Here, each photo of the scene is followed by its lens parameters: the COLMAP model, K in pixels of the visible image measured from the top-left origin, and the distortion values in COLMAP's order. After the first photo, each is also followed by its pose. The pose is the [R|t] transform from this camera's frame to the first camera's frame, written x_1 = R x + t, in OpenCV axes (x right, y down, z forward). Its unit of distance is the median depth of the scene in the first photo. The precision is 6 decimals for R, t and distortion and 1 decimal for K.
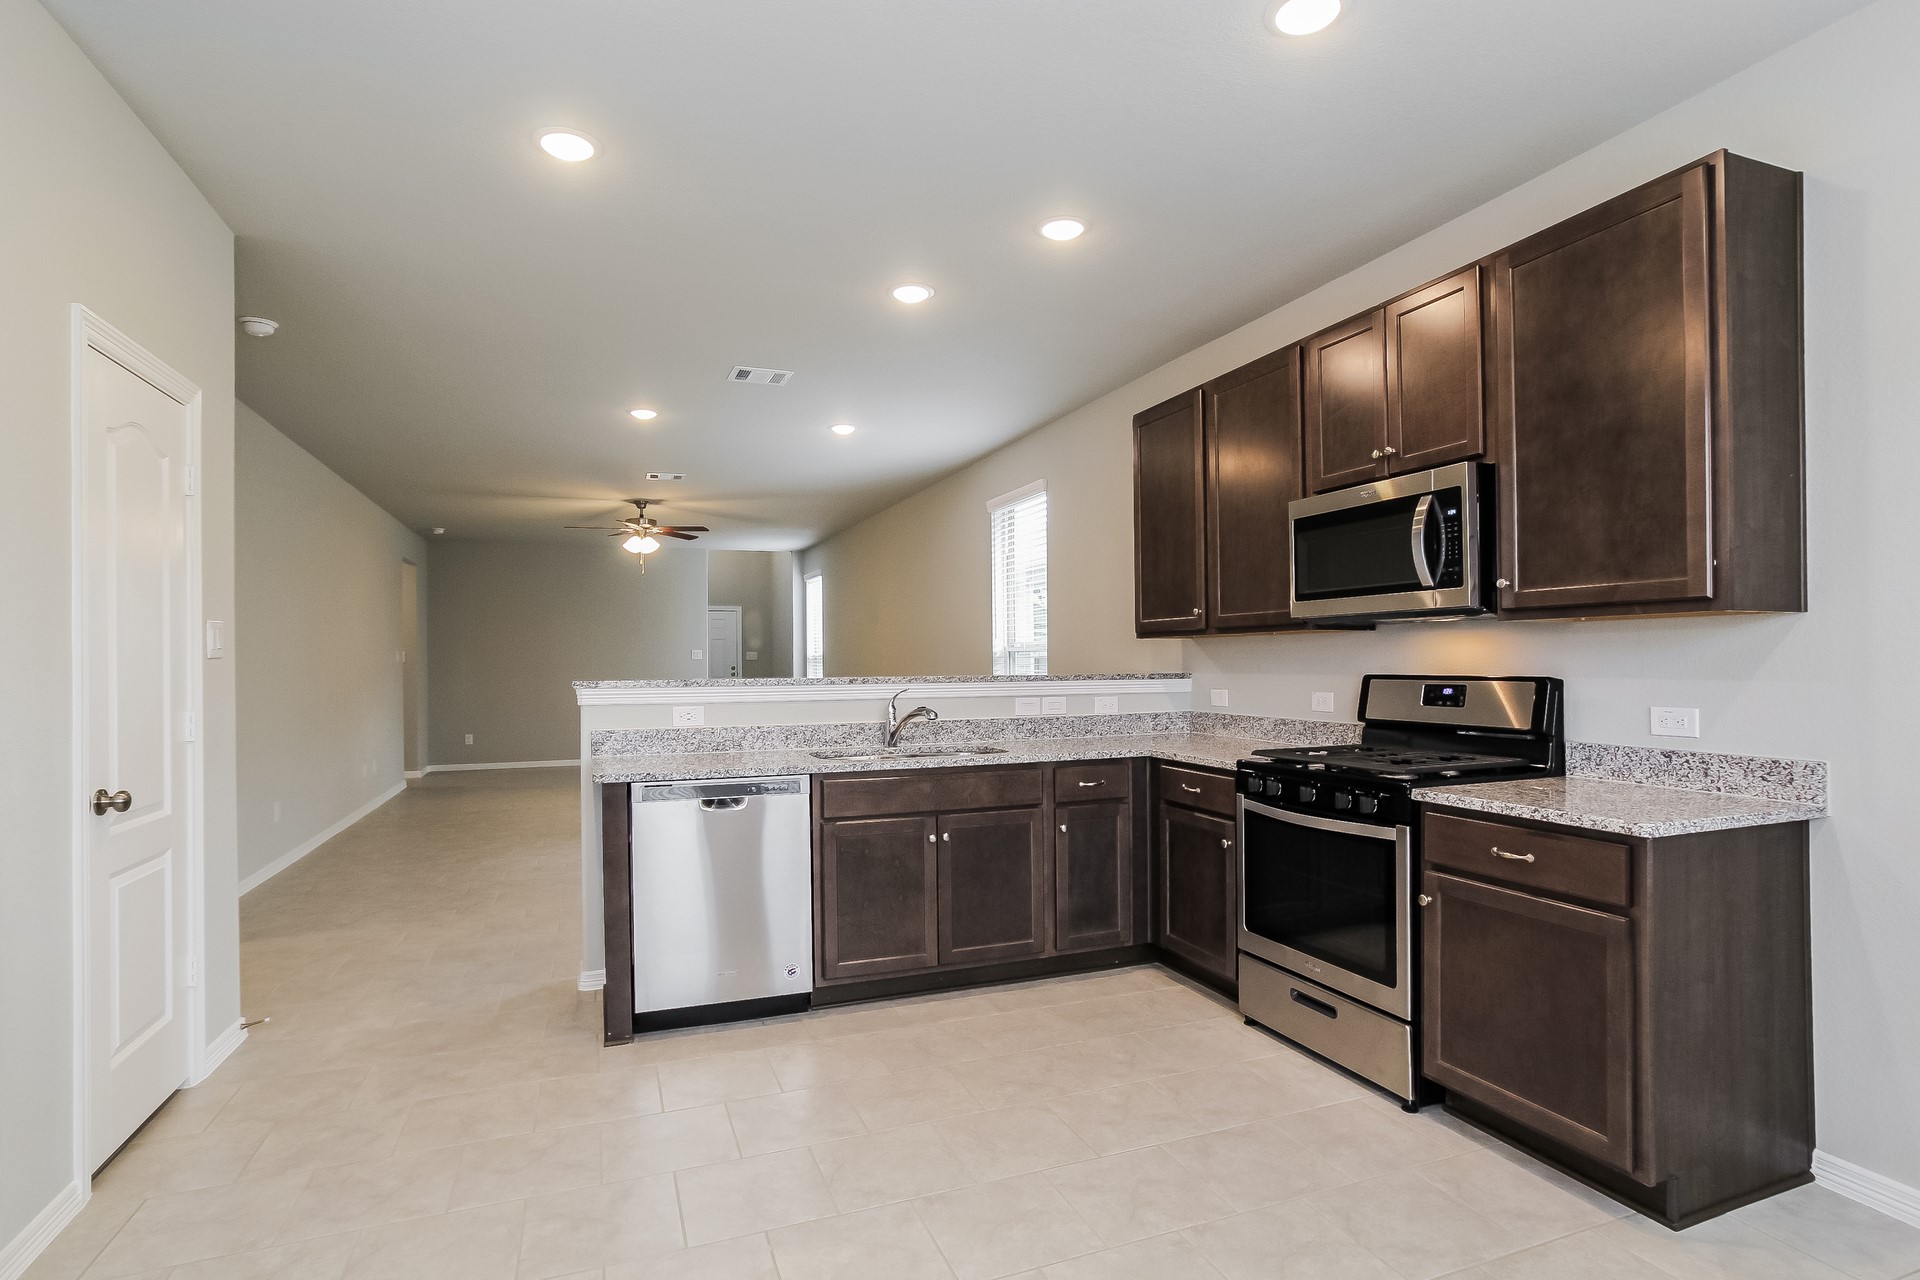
lens RADIAL K [[979.9, 0, 963.9], [0, 979.9, 688.3], [0, 0, 1]] dist [-0.080835, 0.038212]
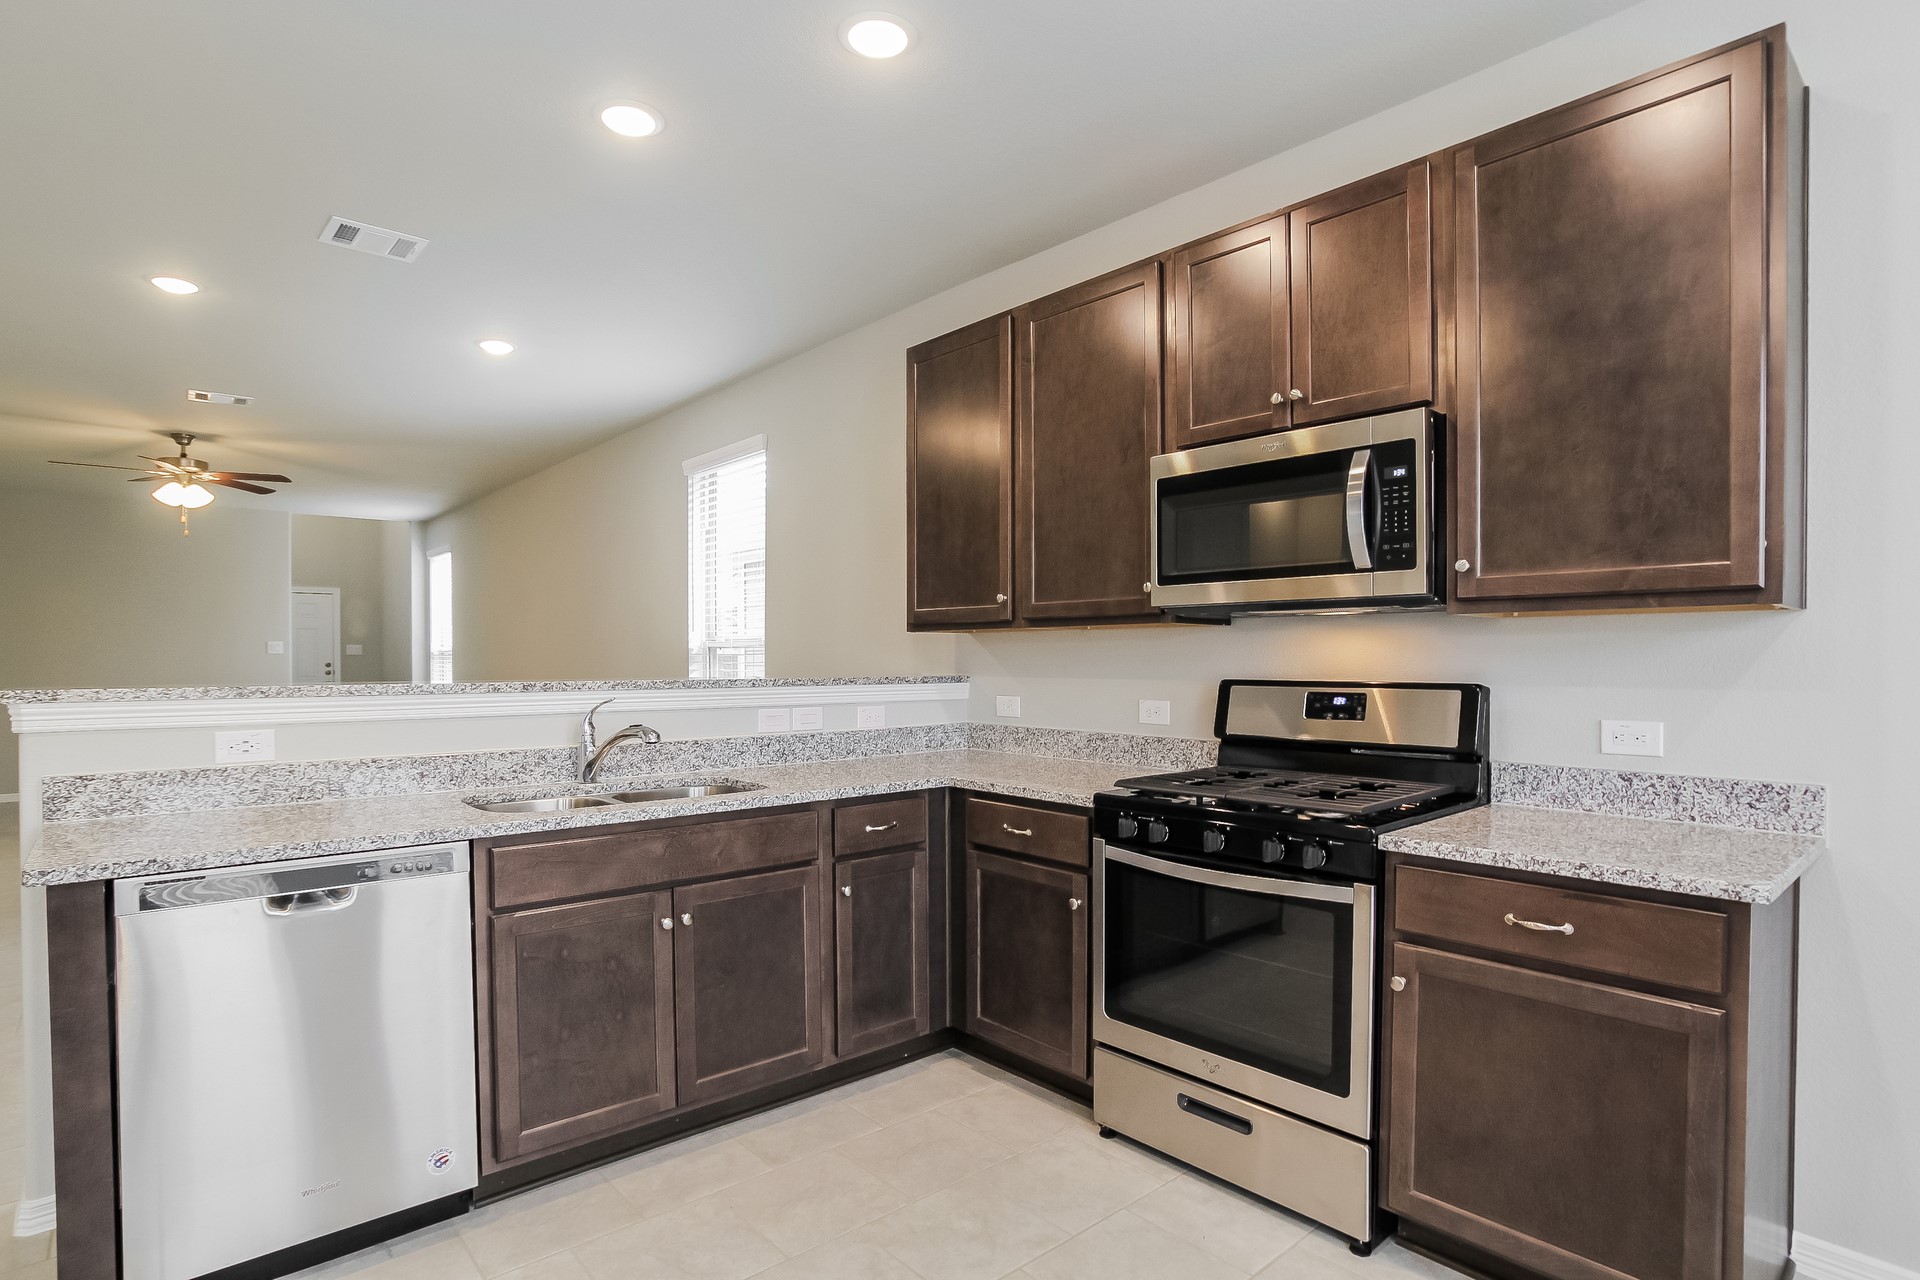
lens RADIAL K [[979.9, 0, 963.9], [0, 979.9, 688.3], [0, 0, 1]] dist [-0.080835, 0.038212]
pose [[0.937026, -0.002452, 0.349252, -0.074916], [0.001980, 0.999997, 0.001708, -0.008645], [-0.349255, -0.000909, 0.937027, 0.315843]]
